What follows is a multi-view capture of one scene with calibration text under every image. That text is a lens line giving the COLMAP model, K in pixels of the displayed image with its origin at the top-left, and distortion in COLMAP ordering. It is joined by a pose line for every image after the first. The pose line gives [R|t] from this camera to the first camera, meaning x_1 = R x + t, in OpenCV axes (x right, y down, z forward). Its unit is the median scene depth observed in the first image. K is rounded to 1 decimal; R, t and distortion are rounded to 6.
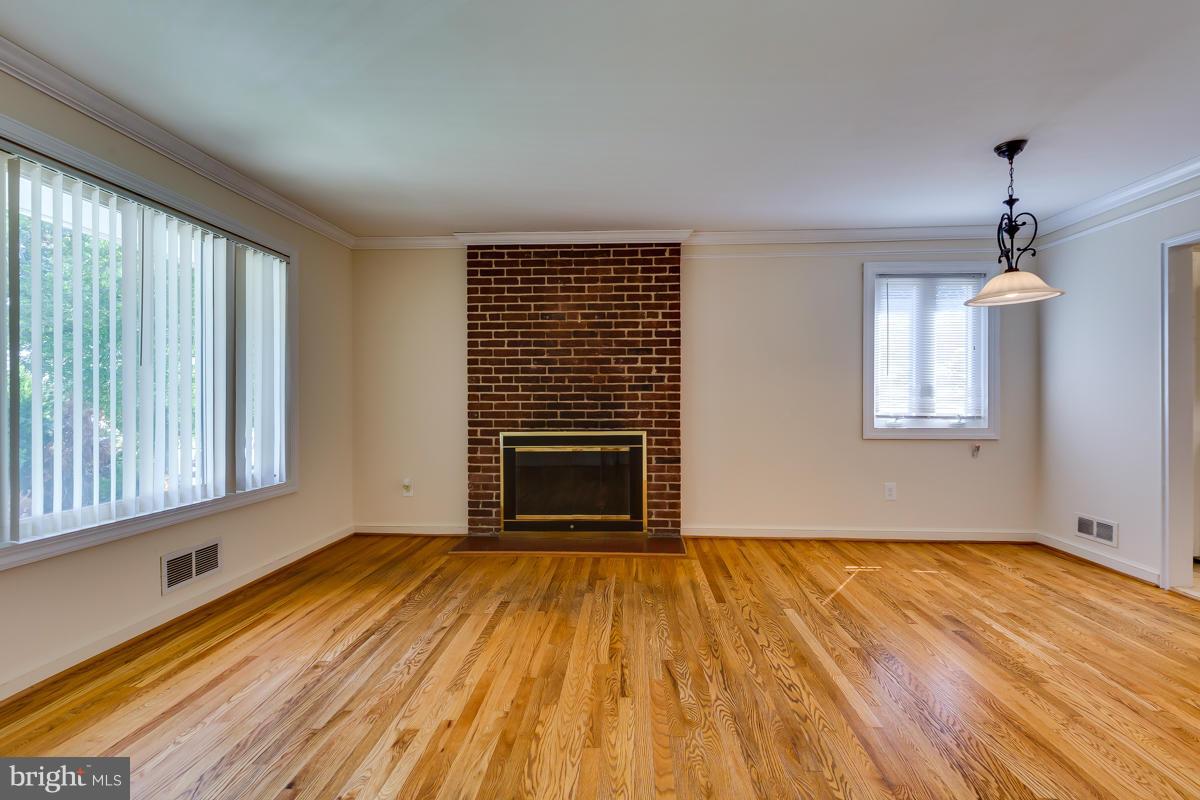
lens RADIAL K [[547.4, 0, 600.0], [0, 547.4, 400.0], [0, 0, 1]] dist [-0.002056, -0.000066]
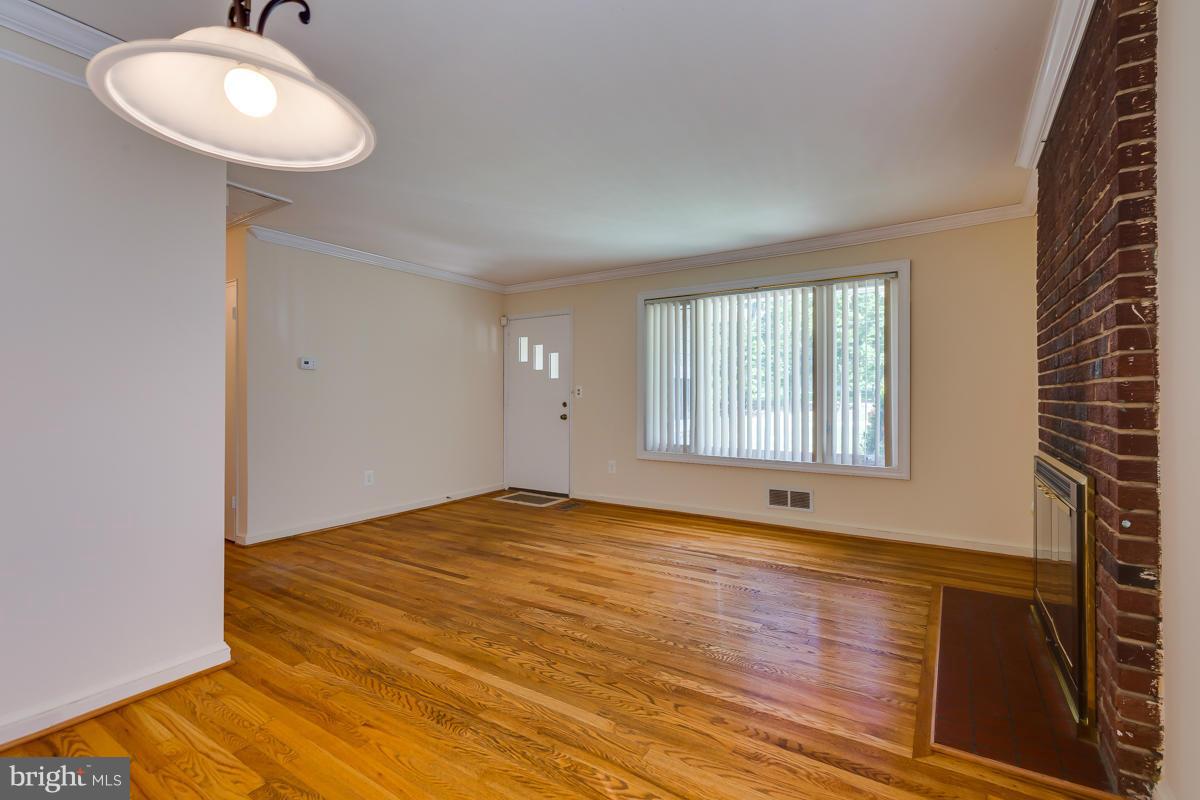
lens RADIAL K [[535.4, 0, 605.2], [0, 535.4, 393.6], [0, 0, 1]] dist [0.004140, -0.000119]
pose [[-0.496032, -0.001070, -0.868303, 0.812508], [0.001826, 0.999996, -0.002275, -0.006620], [0.868302, -0.002714, -0.496028, 1.186997]]
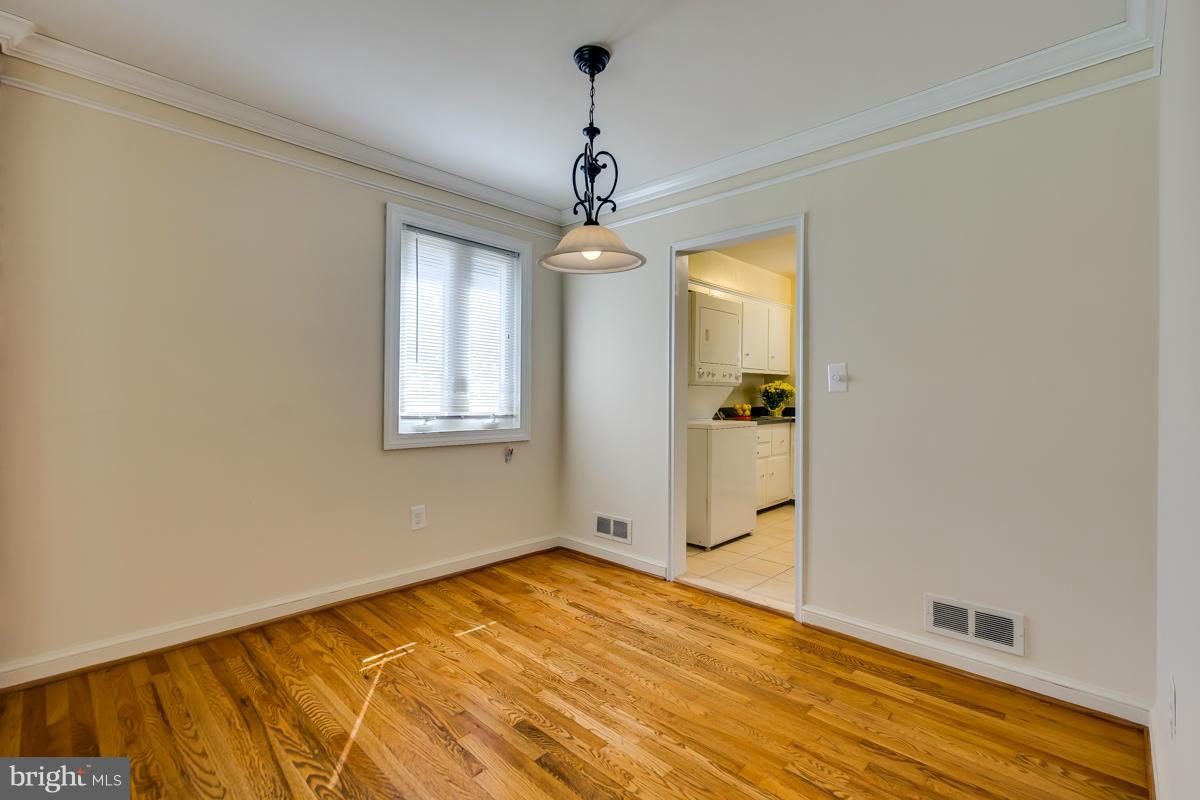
lens RADIAL K [[535.4, 0, 605.2], [0, 535.4, 393.6], [0, 0, 1]] dist [0.004140, -0.000119]
pose [[0.644839, 0.009612, 0.764258, 0.178205], [-0.008279, 0.999950, -0.005591, -0.000907], [-0.764273, -0.002722, 0.644887, 0.441762]]
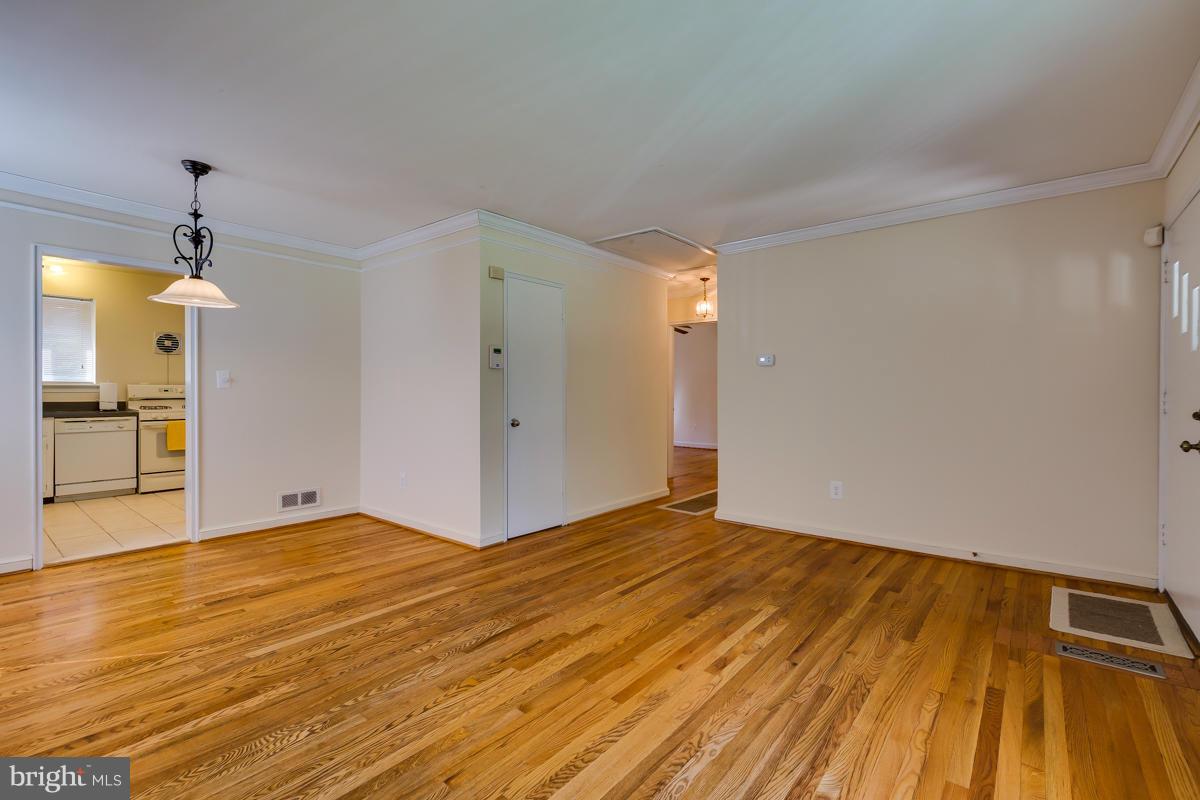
lens RADIAL K [[535.4, 0, 605.2], [0, 535.4, 393.6], [0, 0, 1]] dist [0.004140, -0.000119]
pose [[-0.813506, -0.004257, 0.581541, -0.486726], [-0.002680, 0.999990, 0.003573, -0.004954], [-0.581550, 0.001348, -0.813509, 1.212963]]
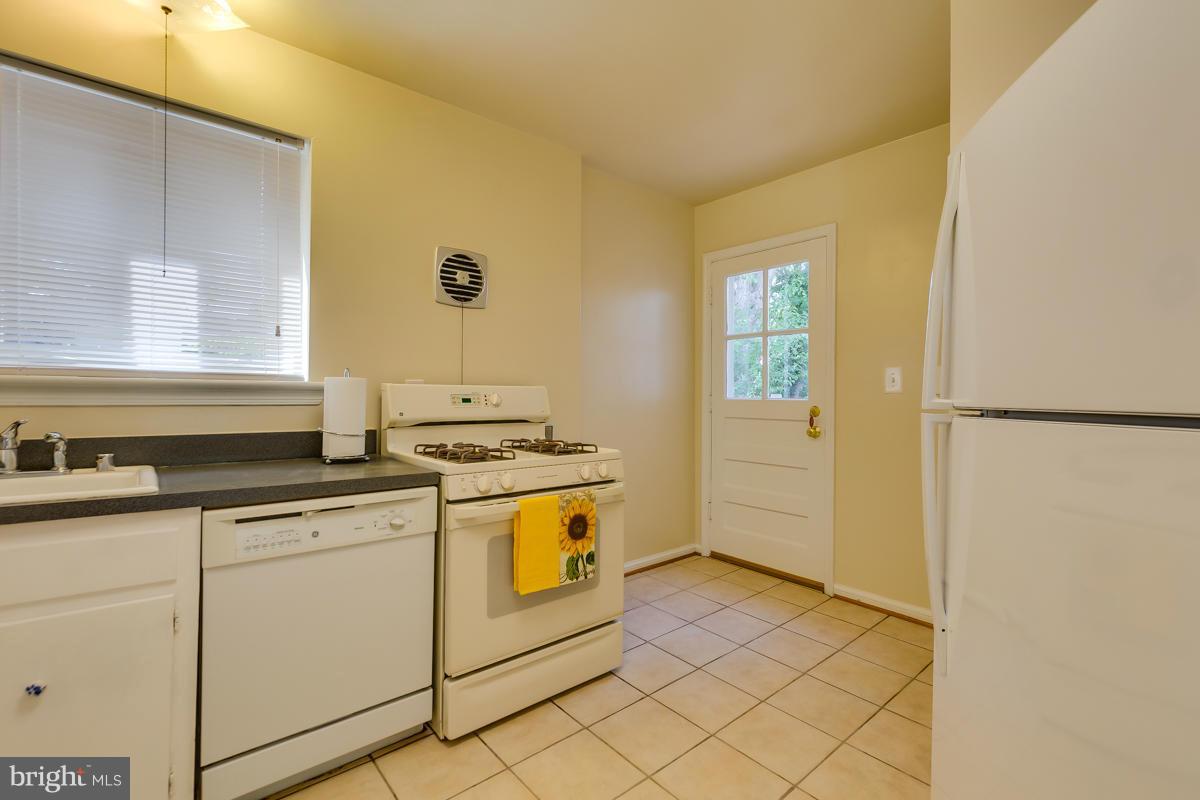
lens RADIAL K [[535.4, 0, 605.2], [0, 535.4, 393.6], [0, 0, 1]] dist [0.004140, -0.000119]
pose [[-0.702842, 0.000289, 0.711346, 1.288564], [-0.006322, 0.999958, -0.006652, -0.009879], [-0.711318, -0.009172, -0.702810, 0.931025]]
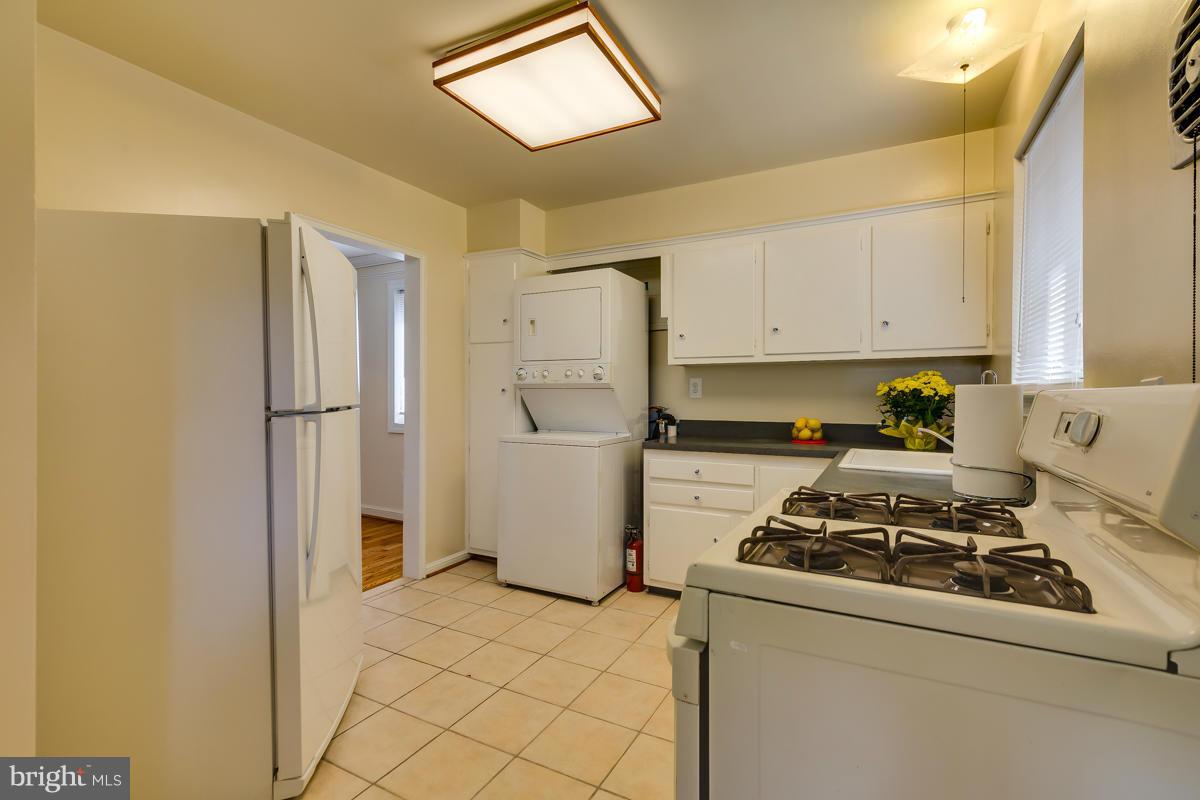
lens RADIAL K [[535.4, 0, 605.2], [0, 535.4, 393.6], [0, 0, 1]] dist [0.004140, -0.000119]
pose [[0.914911, 0.007479, -0.403587, 1.814089], [-0.007866, 0.999969, 0.000698, -0.021343], [0.403579, 0.002536, 0.914941, 0.198266]]
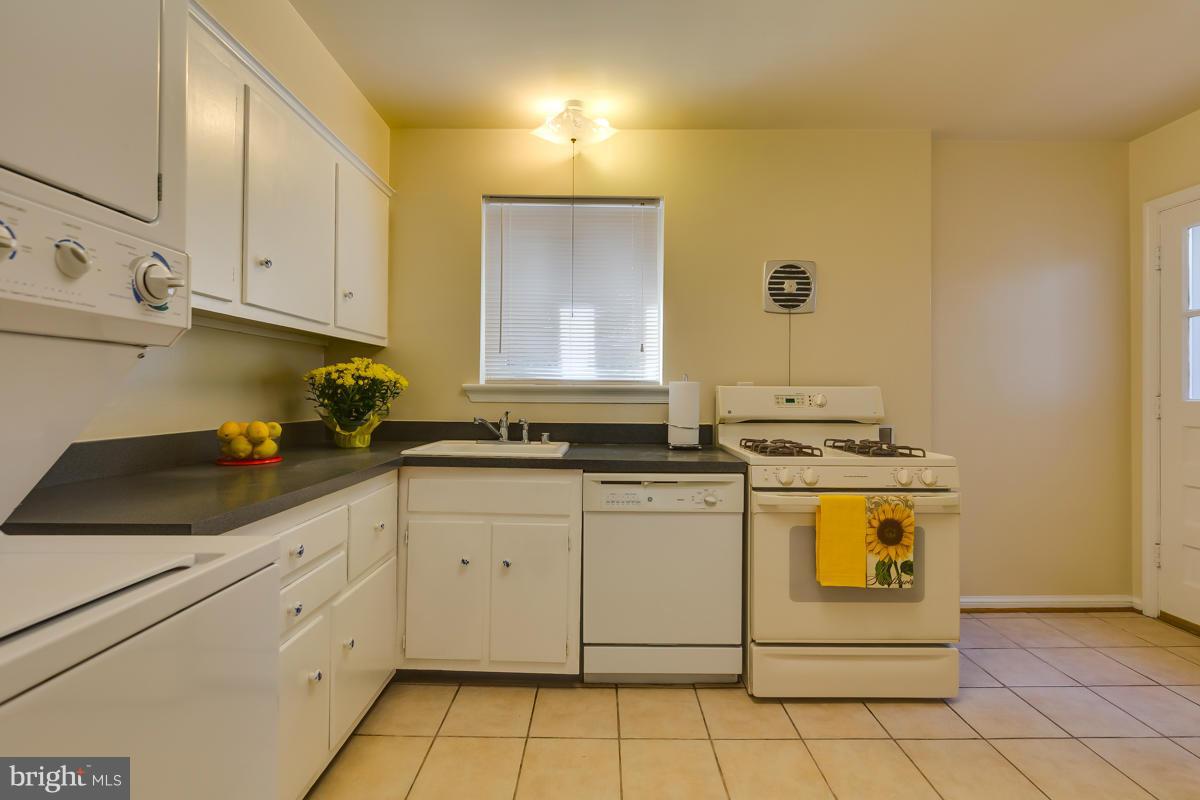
lens RADIAL K [[531.6, 0, 604.5], [0, 531.6, 395.9], [0, 0, 1]] dist [-0.002317, 0.000031]
pose [[-0.068028, 0.000779, 0.997683, 1.184273], [-0.006459, 0.999978, -0.001221, -0.008437], [-0.997662, -0.006527, -0.068022, 0.877443]]
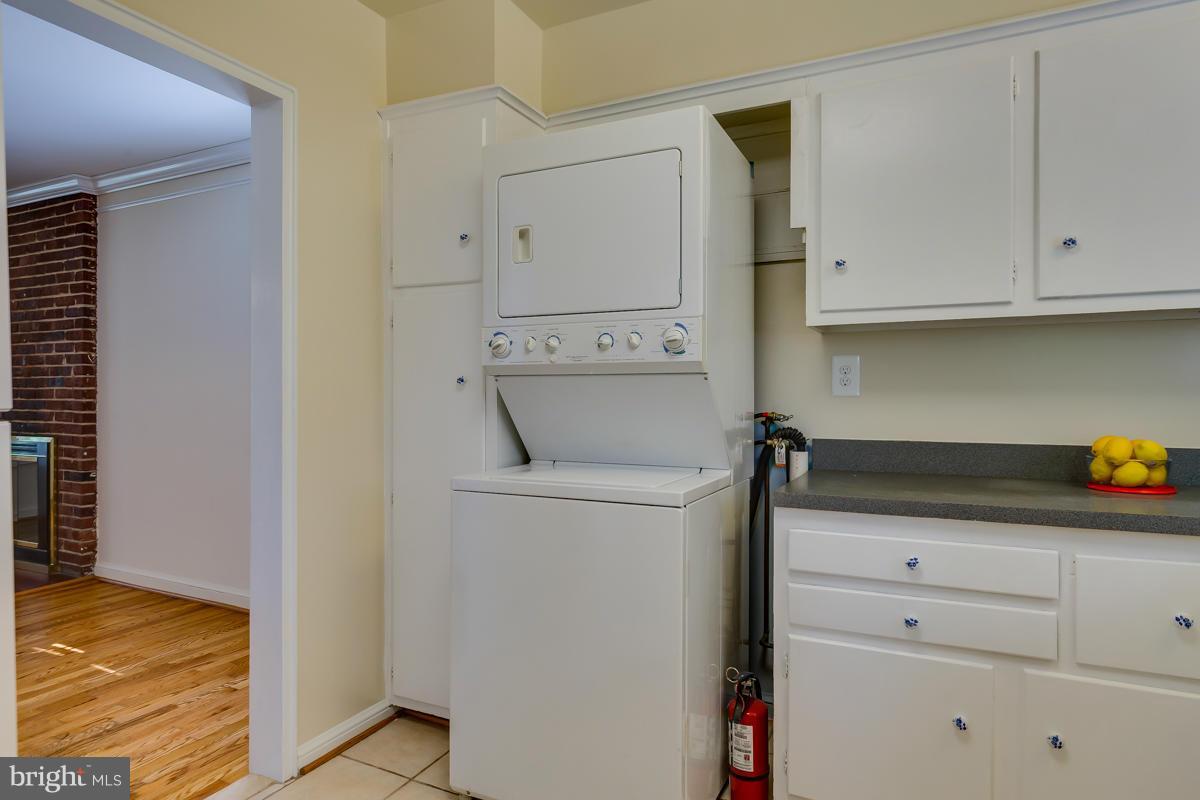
lens RADIAL K [[678.3, 0, 600.0], [0, 678.3, 400.0], [0, 0, 1]] dist [-0.000856, 0.000223]
pose [[0.924940, 0.008711, -0.380014, 1.572614], [-0.007168, 0.999959, 0.005473, -0.010924], [0.380046, -0.002338, 0.924965, 0.535349]]
